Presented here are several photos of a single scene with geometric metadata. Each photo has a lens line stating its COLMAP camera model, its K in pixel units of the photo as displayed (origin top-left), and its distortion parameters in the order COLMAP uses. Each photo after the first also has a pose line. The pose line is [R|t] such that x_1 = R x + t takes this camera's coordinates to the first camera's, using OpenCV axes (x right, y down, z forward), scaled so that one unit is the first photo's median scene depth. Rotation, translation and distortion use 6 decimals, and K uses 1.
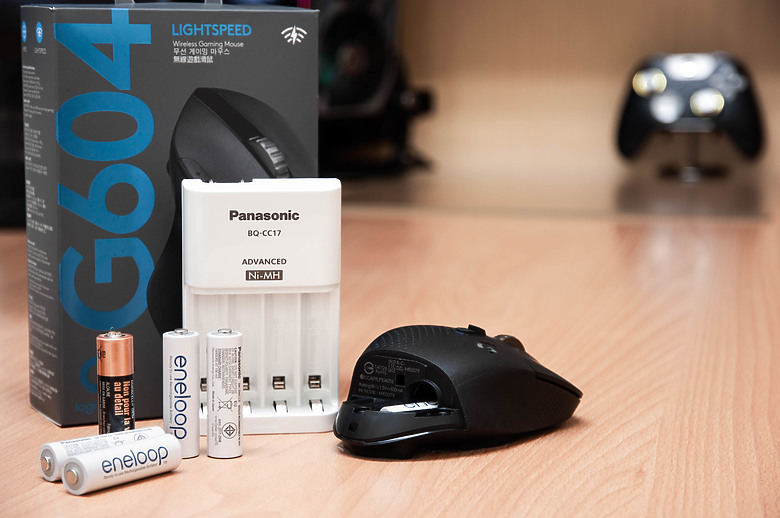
lens RADIAL K [[2048.9, 0, 390.0], [0, 2048.9, 259.0], [0, 0, 1]] dist [0.017307, 0.214020]
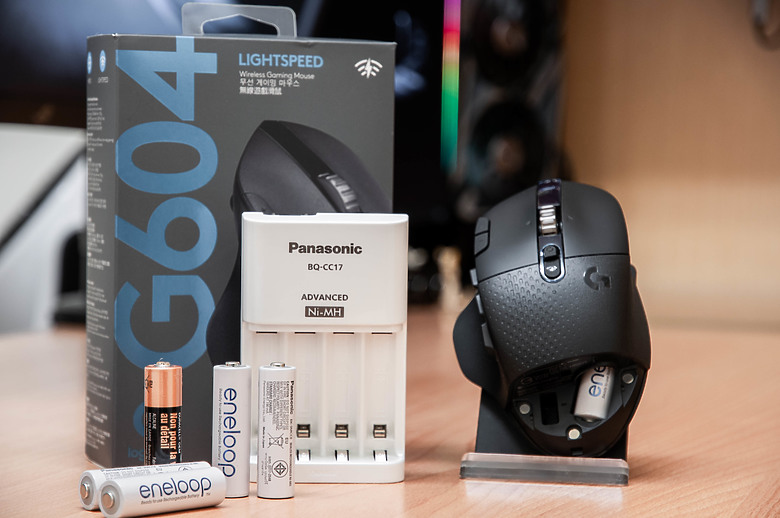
lens RADIAL K [[2674.5, 0, 390.0], [0, 2674.5, 259.0], [0, 0, 1]] dist [0.076282, 0.258167]
pose [[0.993301, 0.010739, -0.115055, 0.108920], [-0.022248, 0.994817, -0.099217, 0.103744], [0.113393, 0.101112, 0.988392, -0.220944]]
